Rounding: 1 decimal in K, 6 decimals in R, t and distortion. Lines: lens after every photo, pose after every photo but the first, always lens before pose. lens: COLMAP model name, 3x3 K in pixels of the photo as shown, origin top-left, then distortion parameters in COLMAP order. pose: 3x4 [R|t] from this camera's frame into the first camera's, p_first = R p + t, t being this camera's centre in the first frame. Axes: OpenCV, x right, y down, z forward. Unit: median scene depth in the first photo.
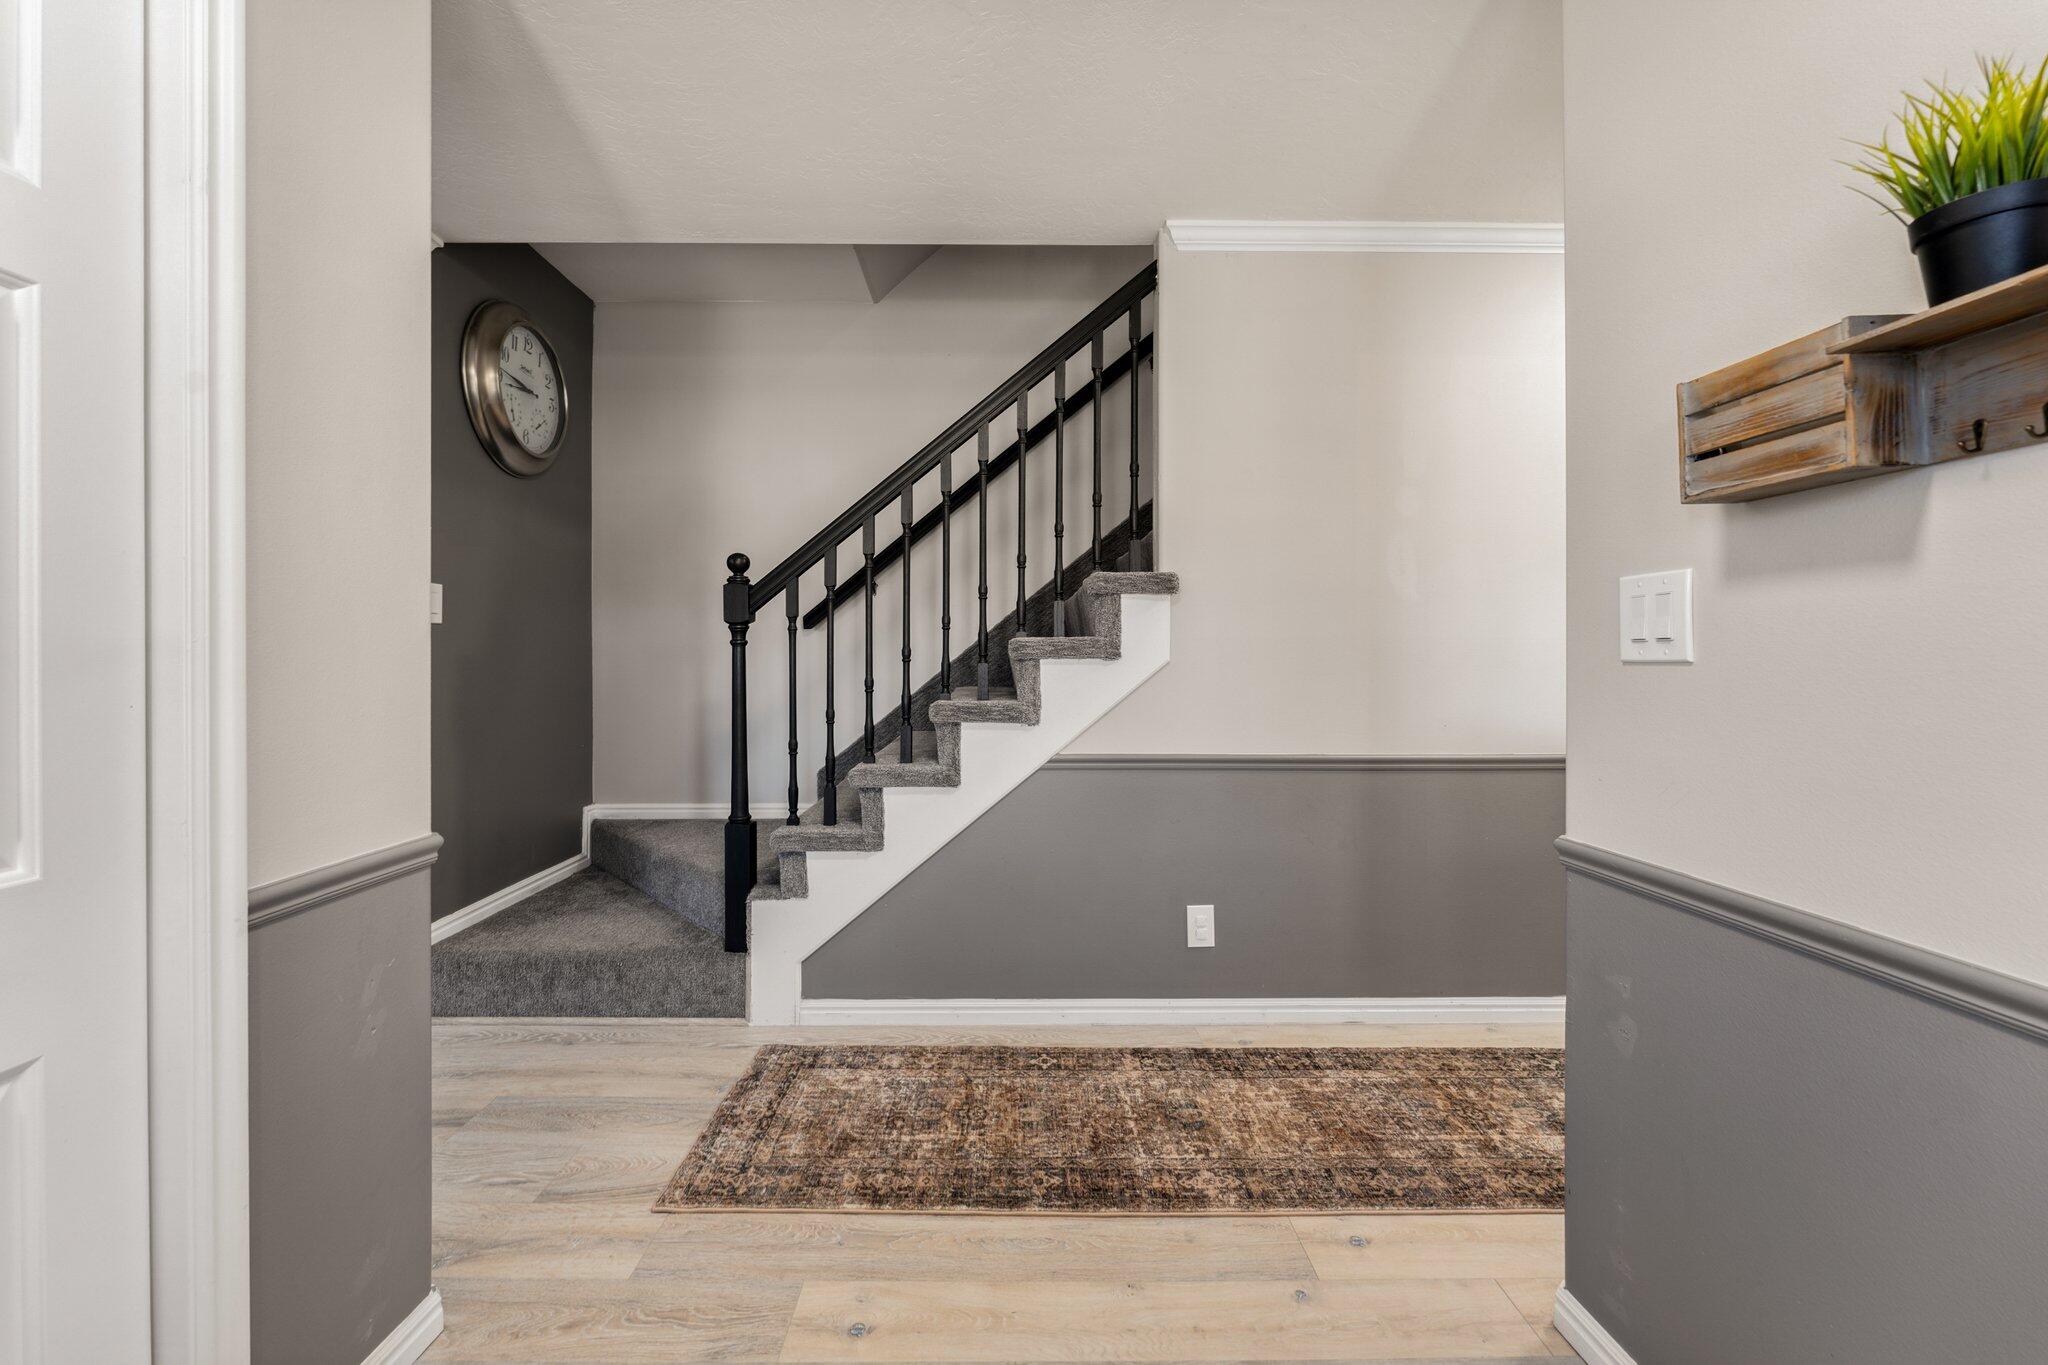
lens RADIAL K [[840.3, 0, 1021.7], [0, 840.3, 668.5], [0, 0, 1]] dist [-0.001937, -0.000156]
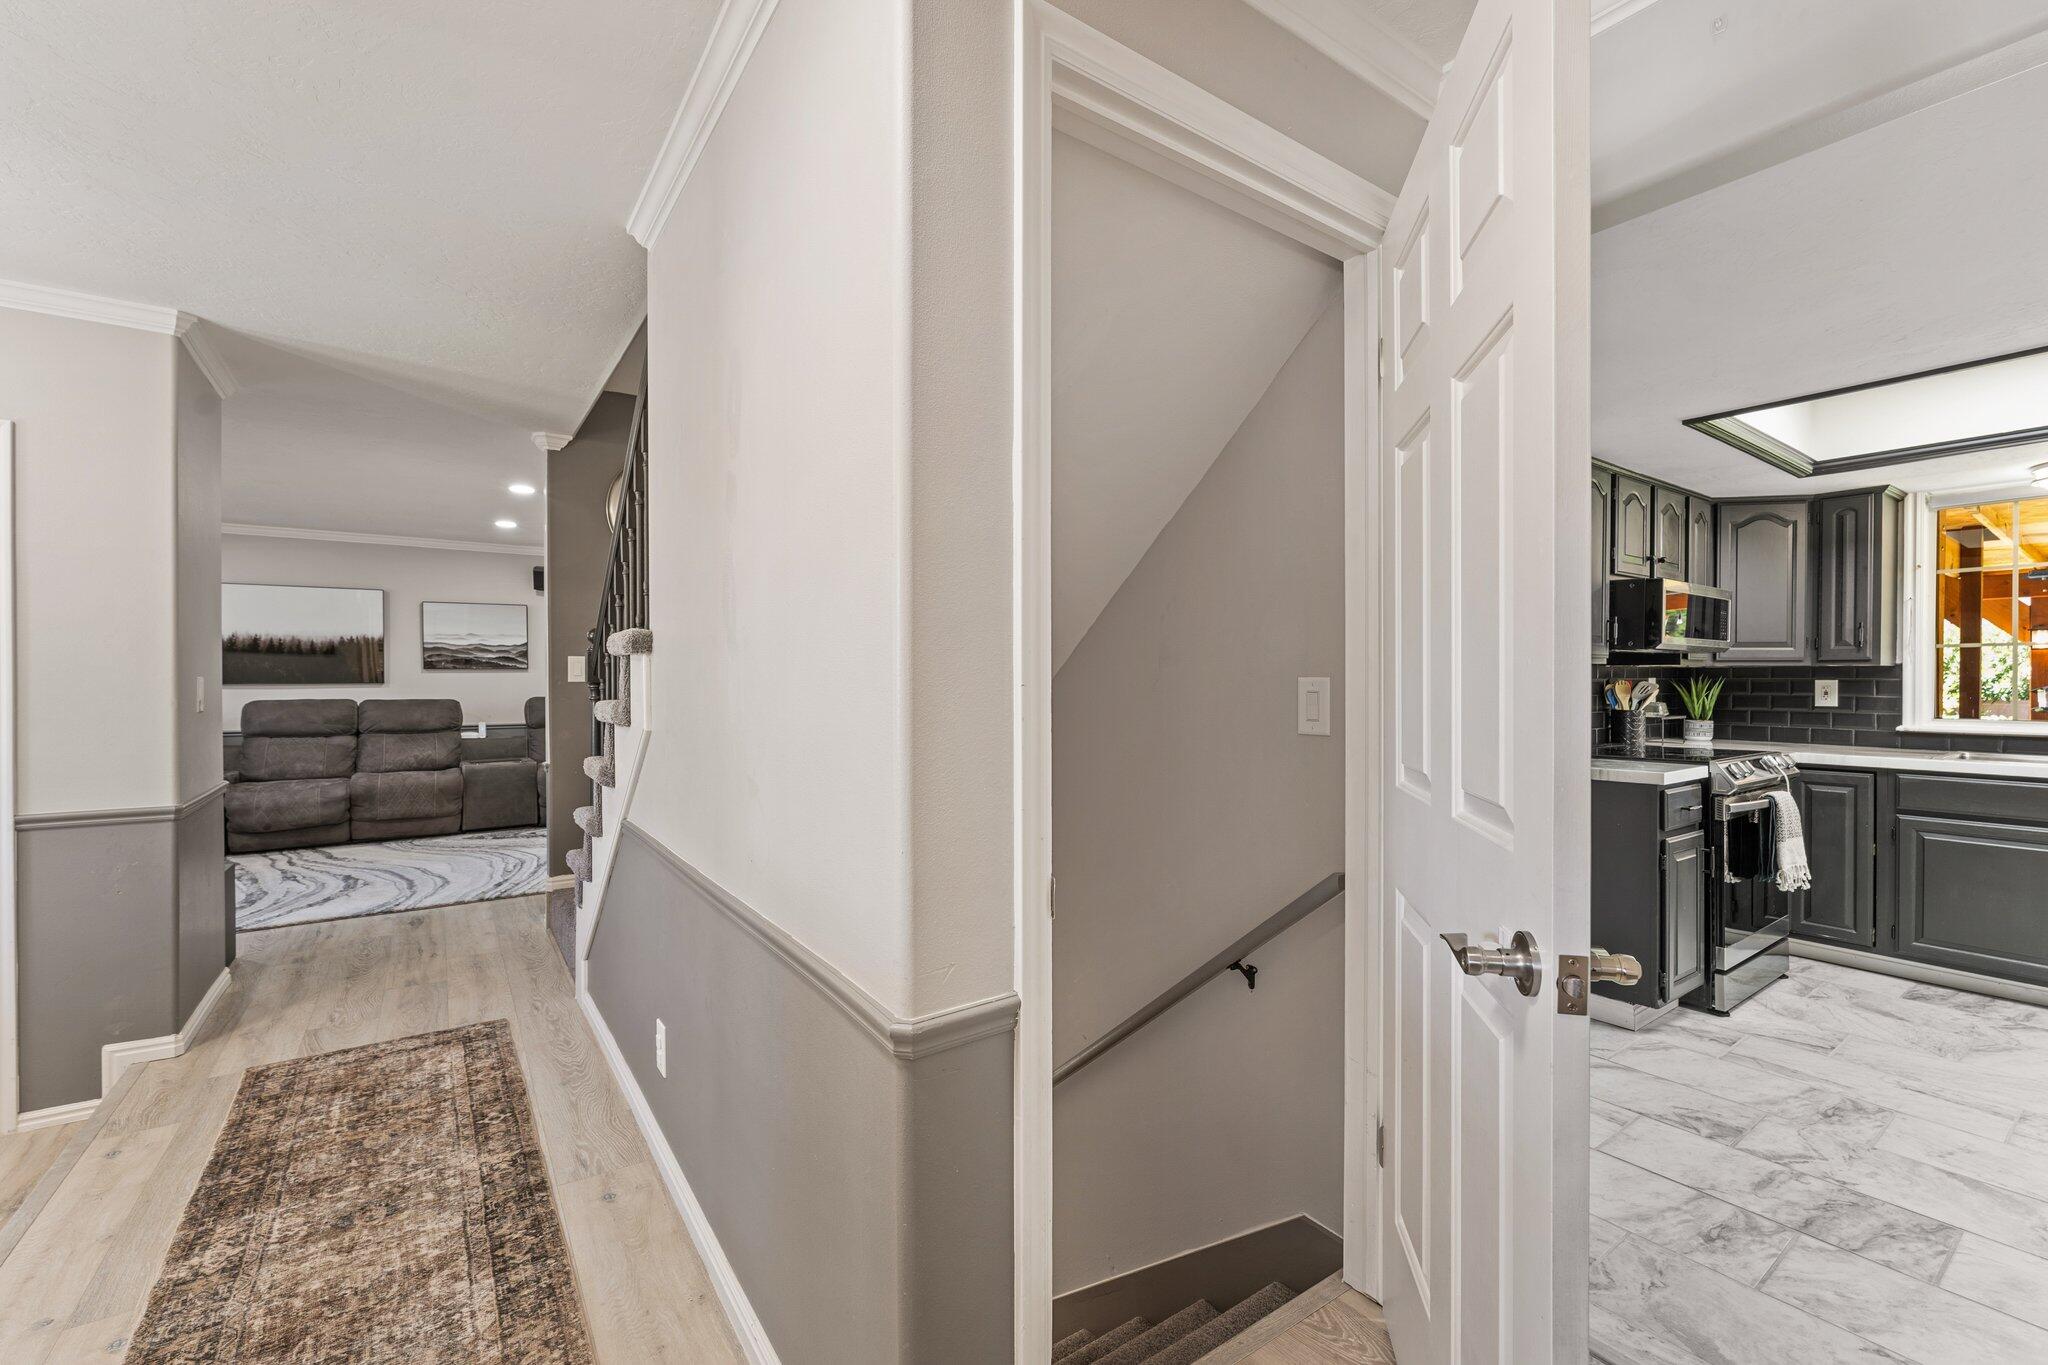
lens RADIAL K [[868.2, 0, 1024.6], [0, 868.2, 686.9], [0, 0, 1]] dist [-0.002143, -0.000224]
pose [[0.566843, 0.000693, -0.823826, 1.374876], [-0.004235, 0.999989, -0.002073, -0.058357], [0.823815, 0.004664, 0.566839, 1.023621]]
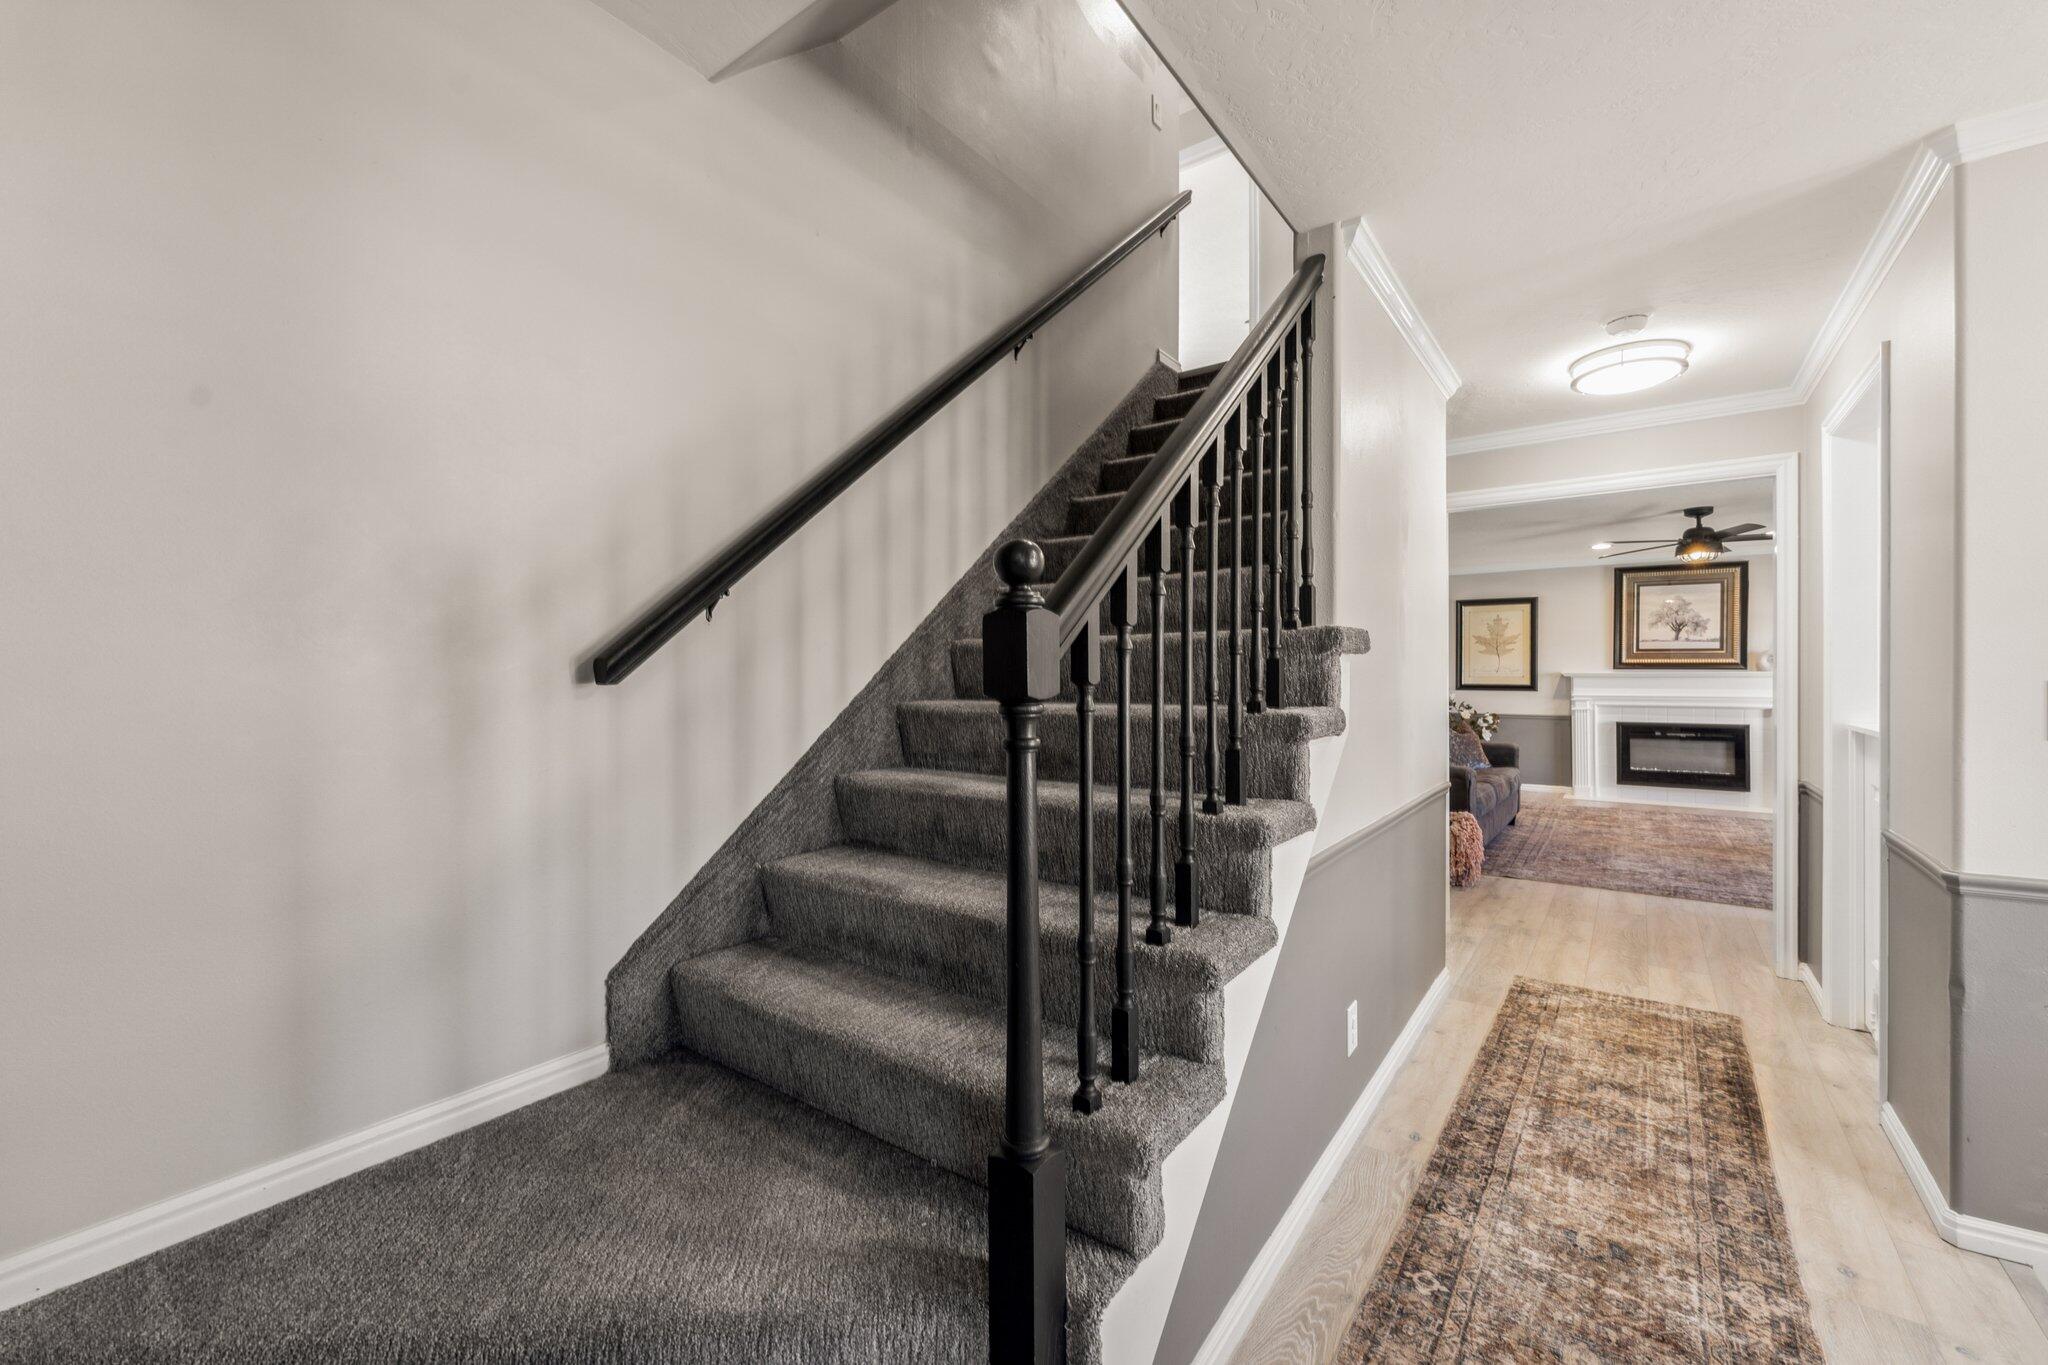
lens RADIAL K [[840.3, 0, 1026.6], [0, 840.3, 680.5], [0, 0, 1]] dist [-0.001937, -0.000156]
pose [[0.600623, -0.004130, 0.799522, -0.841723], [0.005766, 0.999983, 0.000833, -0.065557], [-0.799512, 0.004110, 0.600636, 0.919190]]
